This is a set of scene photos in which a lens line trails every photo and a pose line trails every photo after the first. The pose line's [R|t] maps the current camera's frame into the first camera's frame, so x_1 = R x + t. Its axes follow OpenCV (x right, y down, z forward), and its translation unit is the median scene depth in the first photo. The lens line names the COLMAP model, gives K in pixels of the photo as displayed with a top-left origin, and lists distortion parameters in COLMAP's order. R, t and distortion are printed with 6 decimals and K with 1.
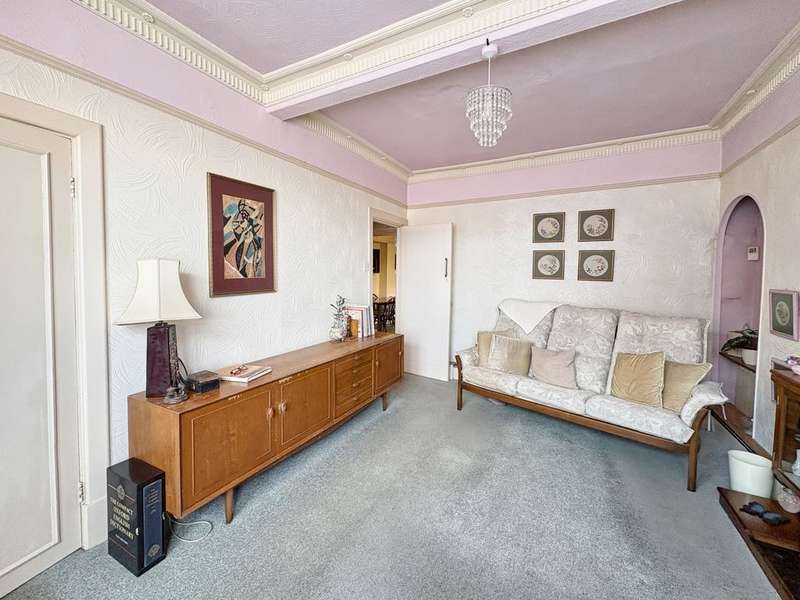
lens RADIAL K [[327.2, 0, 401.4], [0, 327.2, 289.0], [0, 0, 1]] dist [-0.000656, -0.000037]
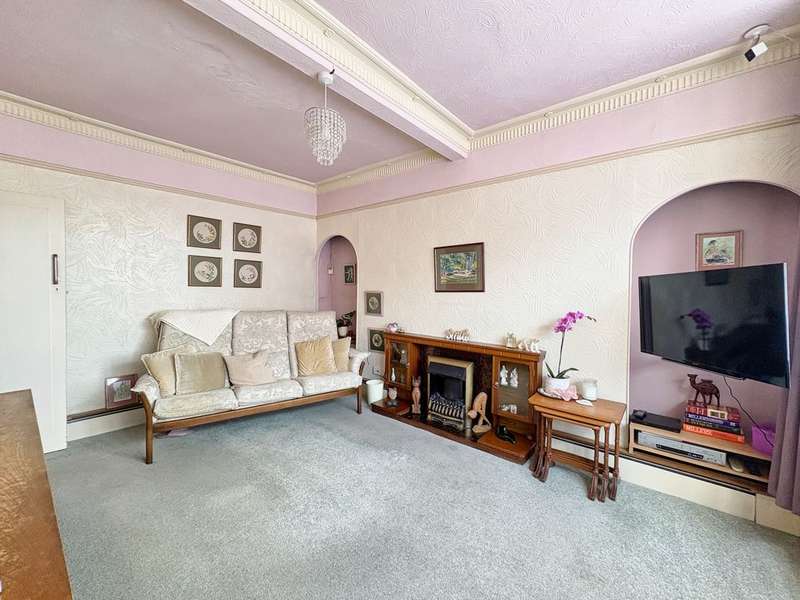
lens RADIAL K [[317.9, 0, 400.0], [0, 317.9, 300.0], [0, 0, 1]] dist [-0.000559, 0.000163]
pose [[0.207348, -0.049413, 0.977019, -0.379672], [0.036770, 0.998411, 0.042692, -0.010460], [-0.977576, 0.027073, 0.208835, 0.278685]]
